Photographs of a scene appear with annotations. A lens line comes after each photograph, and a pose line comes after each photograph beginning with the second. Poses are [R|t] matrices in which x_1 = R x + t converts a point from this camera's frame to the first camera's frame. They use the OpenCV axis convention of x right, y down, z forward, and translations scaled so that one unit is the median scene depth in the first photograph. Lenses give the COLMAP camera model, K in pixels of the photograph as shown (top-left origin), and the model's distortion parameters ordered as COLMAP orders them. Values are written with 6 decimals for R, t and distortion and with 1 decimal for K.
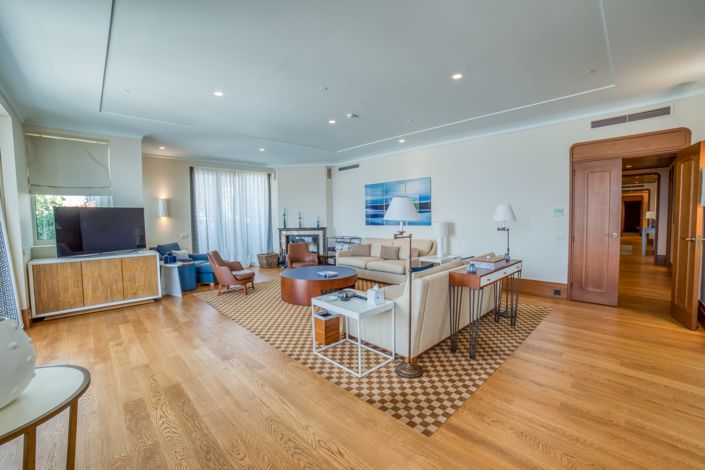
lens RADIAL K [[286.7, 0, 359.5], [0, 286.7, 233.3], [0, 0, 1]] dist [-0.028960, 0.000049]
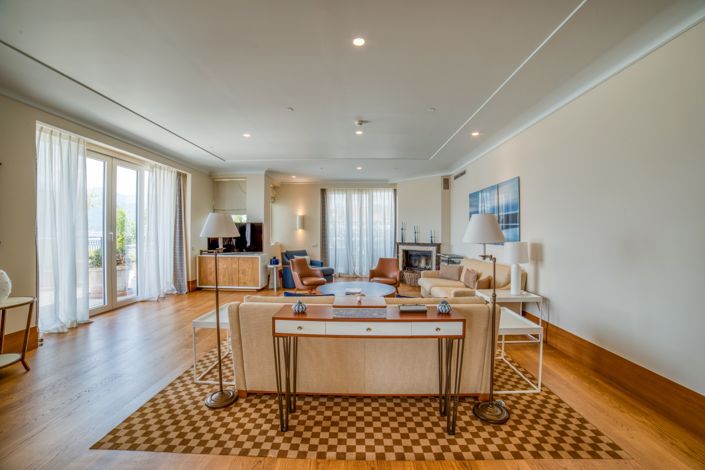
lens RADIAL K [[286.7, 0, 359.5], [0, 286.7, 233.3], [0, 0, 1]] dist [-0.028960, 0.000049]
pose [[0.734793, 0.021232, -0.677959, 0.364820], [-0.054076, 0.998162, -0.027350, -0.017137], [0.676132, 0.056758, 0.734591, 0.200411]]
